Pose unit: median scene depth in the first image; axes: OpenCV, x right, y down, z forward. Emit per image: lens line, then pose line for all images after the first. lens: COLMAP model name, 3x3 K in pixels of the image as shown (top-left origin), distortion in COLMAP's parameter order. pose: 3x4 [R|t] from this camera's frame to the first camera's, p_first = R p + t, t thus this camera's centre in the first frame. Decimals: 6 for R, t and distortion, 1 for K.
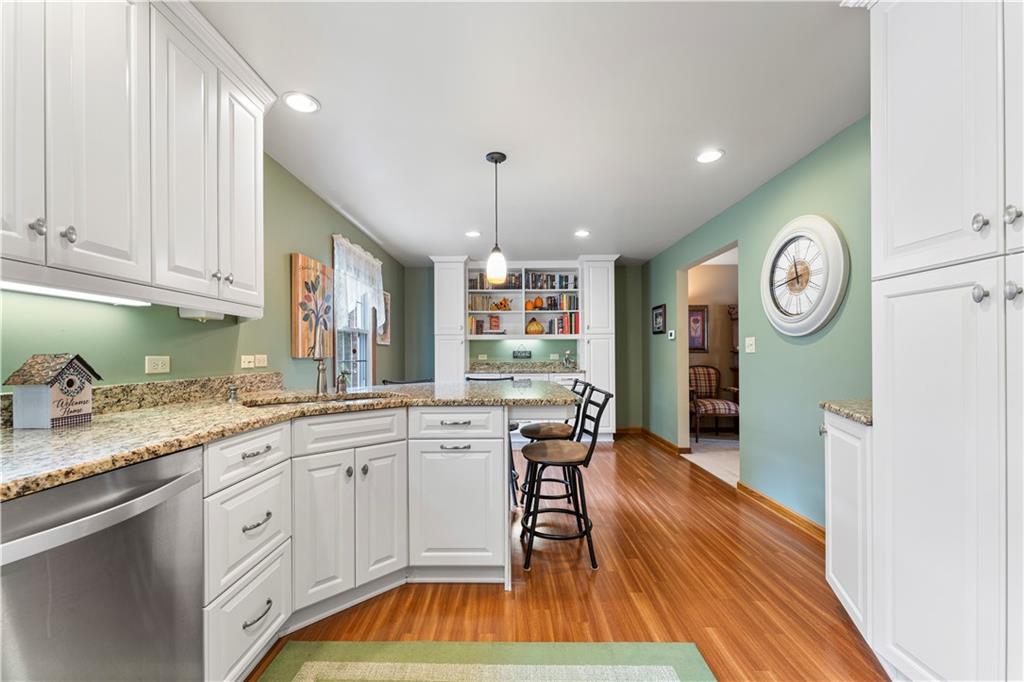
lens RADIAL K [[413.2, 0, 508.3], [0, 413.2, 353.6], [0, 0, 1]] dist [0.002249, 0.000238]
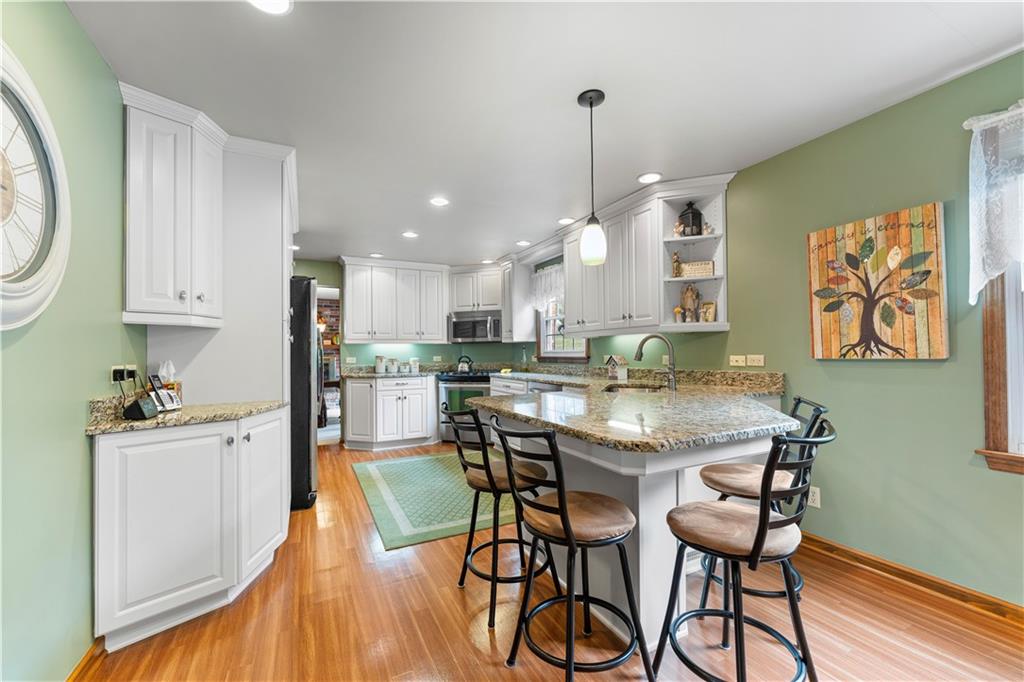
lens RADIAL K [[421.9, 0, 511.9], [0, 421.9, 347.6], [0, 0, 1]] dist [-0.002548, -0.000048]
pose [[-0.890331, 0.010068, -0.455202, 0.412318], [0.017843, 0.999759, -0.012787, -0.012036], [0.454963, -0.019507, -0.890297, 1.463153]]
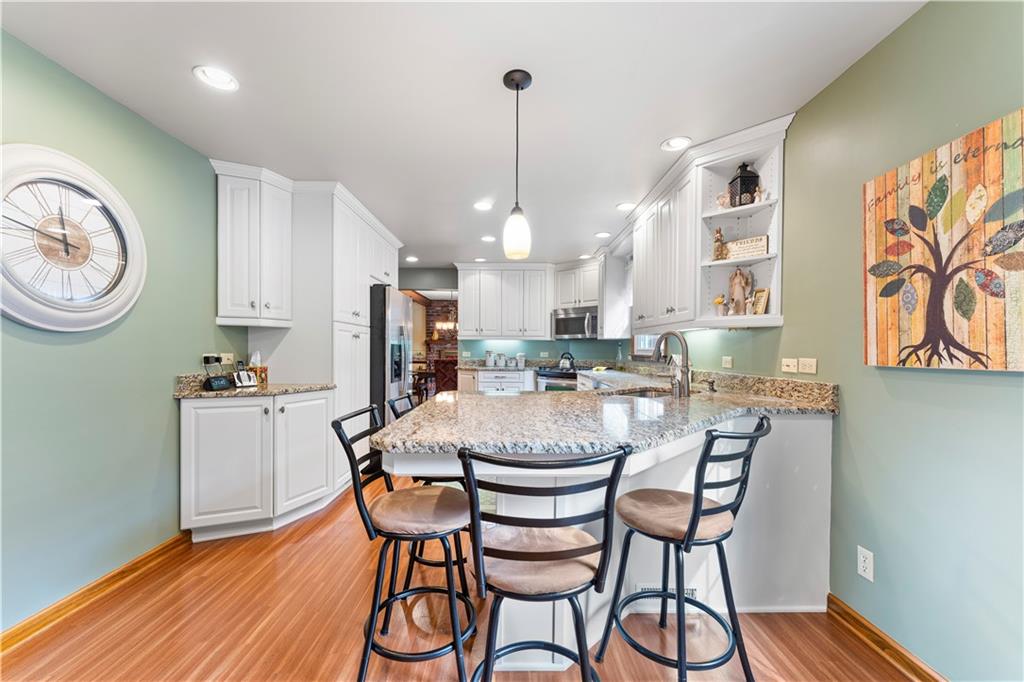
lens RADIAL K [[413.2, 0, 508.3], [0, 413.2, 353.6], [0, 0, 1]] dist [0.002249, 0.000238]
pose [[-0.999985, 0.000042, -0.005446, -0.008753], [0.000005, 0.999977, 0.006787, -0.010324], [0.005446, 0.006787, -0.999962, 1.554785]]
